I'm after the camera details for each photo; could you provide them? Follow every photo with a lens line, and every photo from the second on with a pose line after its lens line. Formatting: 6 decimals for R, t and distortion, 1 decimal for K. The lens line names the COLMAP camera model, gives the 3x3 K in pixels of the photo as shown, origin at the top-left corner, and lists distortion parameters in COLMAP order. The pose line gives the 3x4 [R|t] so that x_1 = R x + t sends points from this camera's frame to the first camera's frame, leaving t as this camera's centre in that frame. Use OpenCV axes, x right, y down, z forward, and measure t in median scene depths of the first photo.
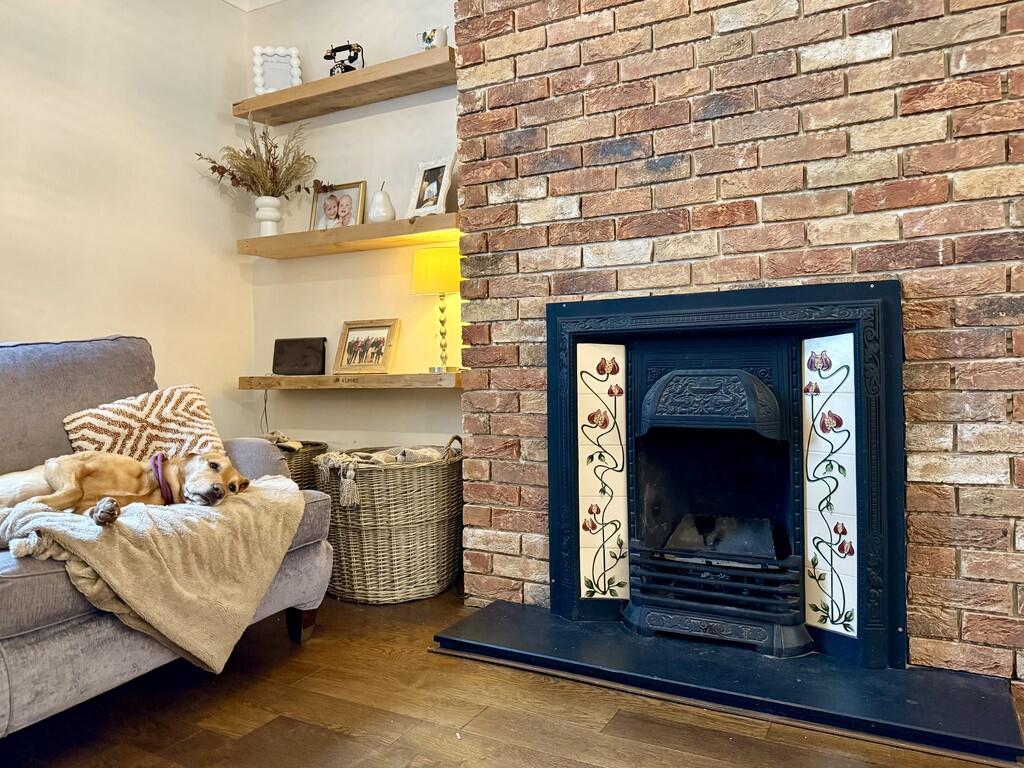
lens RADIAL K [[743.8, 0, 514.7], [0, 743.8, 375.1], [0, 0, 1]] dist [0.049562, -0.047239]
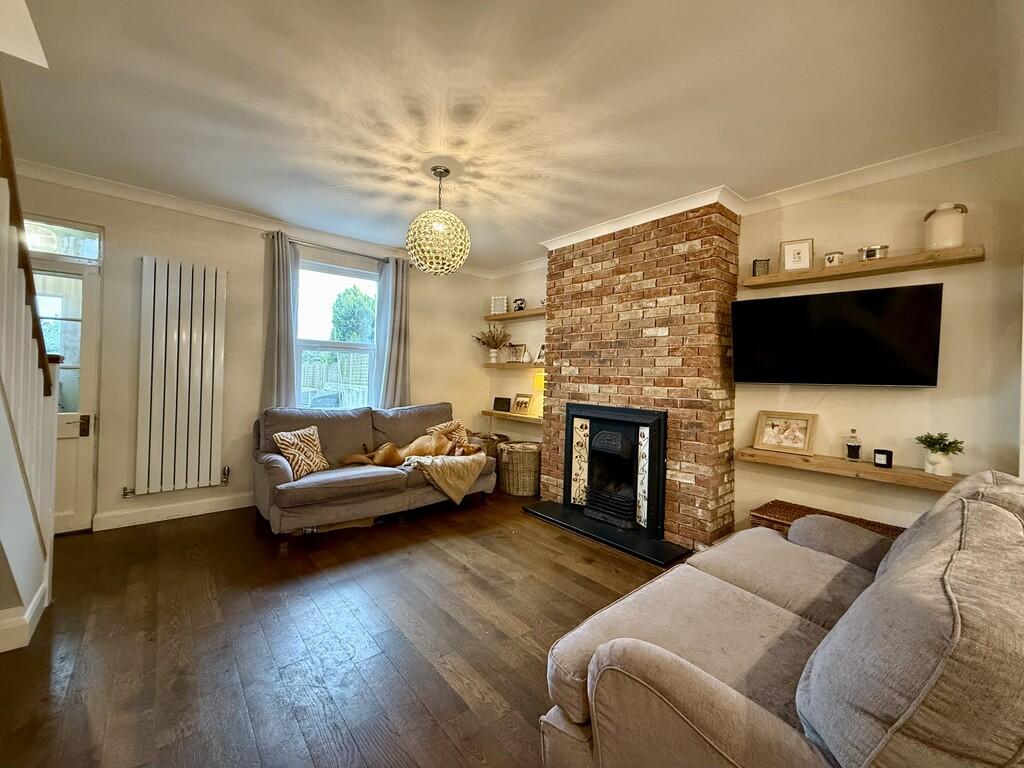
lens RADIAL K [[410.2, 0, 510.3], [0, 410.2, 373.9], [0, 0, 1]] dist [-0.002989, 0.000459]
pose [[0.931501, 0.044063, -0.361059, 0.433220], [-0.049261, 0.998772, -0.005201, -0.197865], [0.360386, 0.022631, 0.932529, -0.631716]]
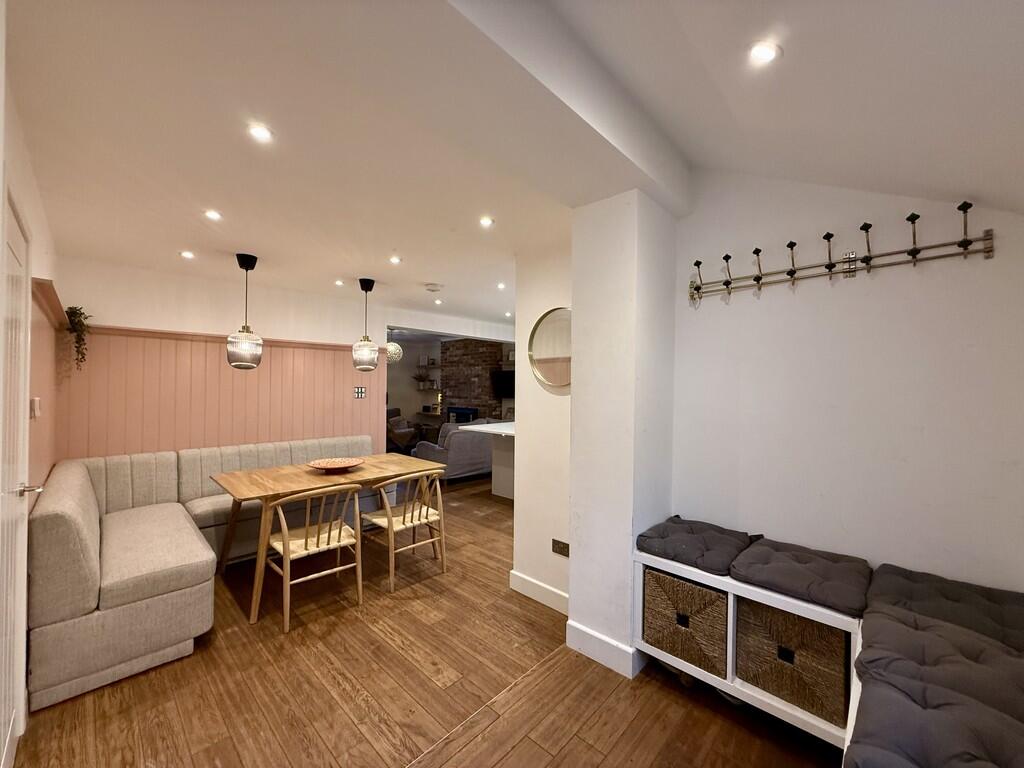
lens RADIAL K [[410.2, 0, 508.5], [0, 410.2, 387.3], [0, 0, 1]] dist [-0.002989, 0.000459]
pose [[0.959448, 0.029115, -0.280380, 1.761787], [-0.032065, 0.999468, -0.005939, -0.287145], [0.280058, 0.014689, 0.959871, -2.718291]]
